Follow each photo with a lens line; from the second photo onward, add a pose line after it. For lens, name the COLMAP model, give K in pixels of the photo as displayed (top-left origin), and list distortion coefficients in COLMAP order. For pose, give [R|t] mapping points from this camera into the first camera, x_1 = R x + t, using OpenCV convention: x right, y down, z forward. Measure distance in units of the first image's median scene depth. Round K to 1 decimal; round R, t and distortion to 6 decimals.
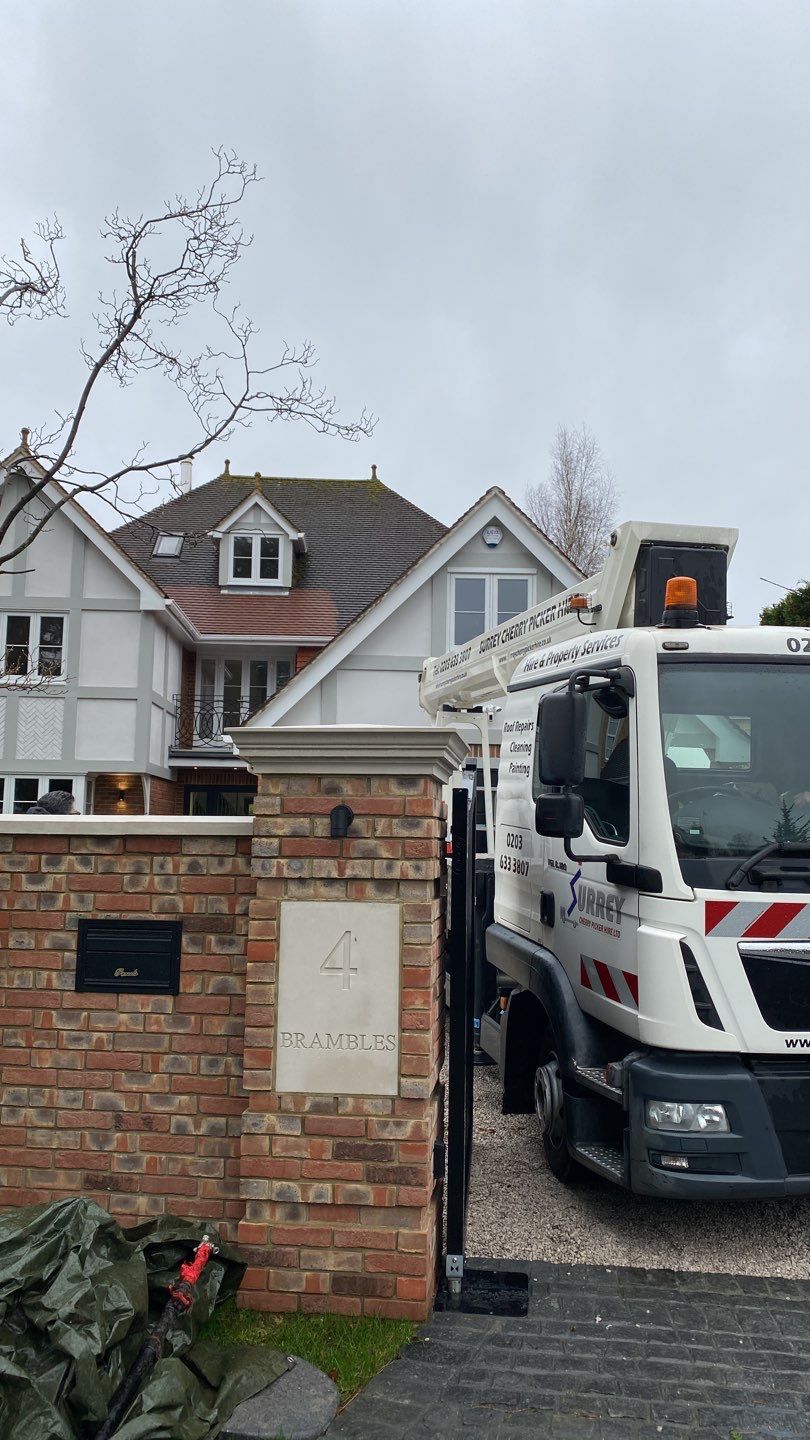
lens RADIAL K [[1094.4, 0, 407.9], [0, 1094.4, 724.4], [0, 0, 1]] dist [0.044212, -0.047286]
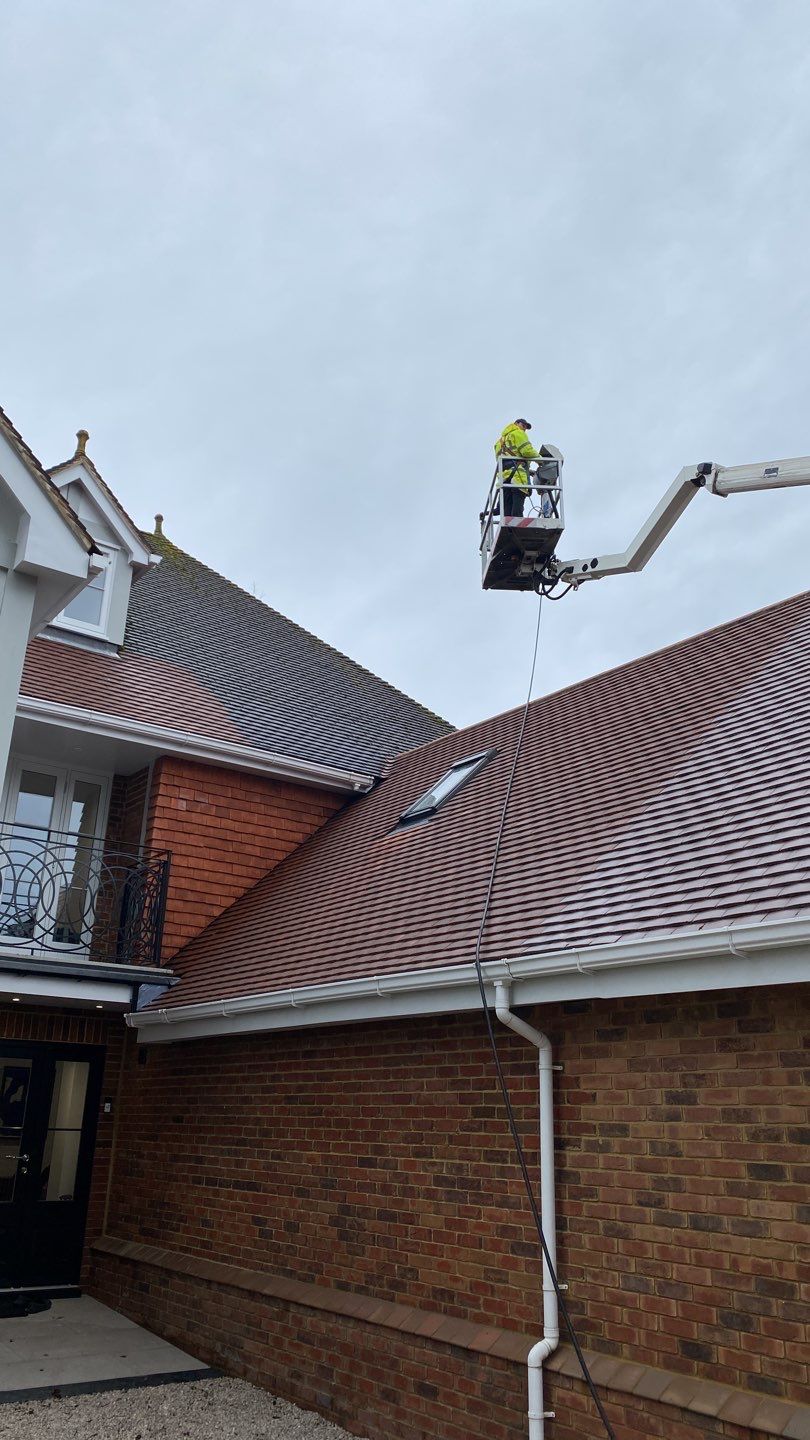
lens RADIAL K [[1094.4, 0, 405.0], [0, 1094.4, 733.4], [0, 0, 1]] dist [0.044212, -0.047286]
pose [[0.827268, 0.188198, 0.529348, -0.323004], [-0.070648, 0.969592, -0.234308, 0.034001], [-0.557348, 0.156438, 0.815408, 0.614998]]
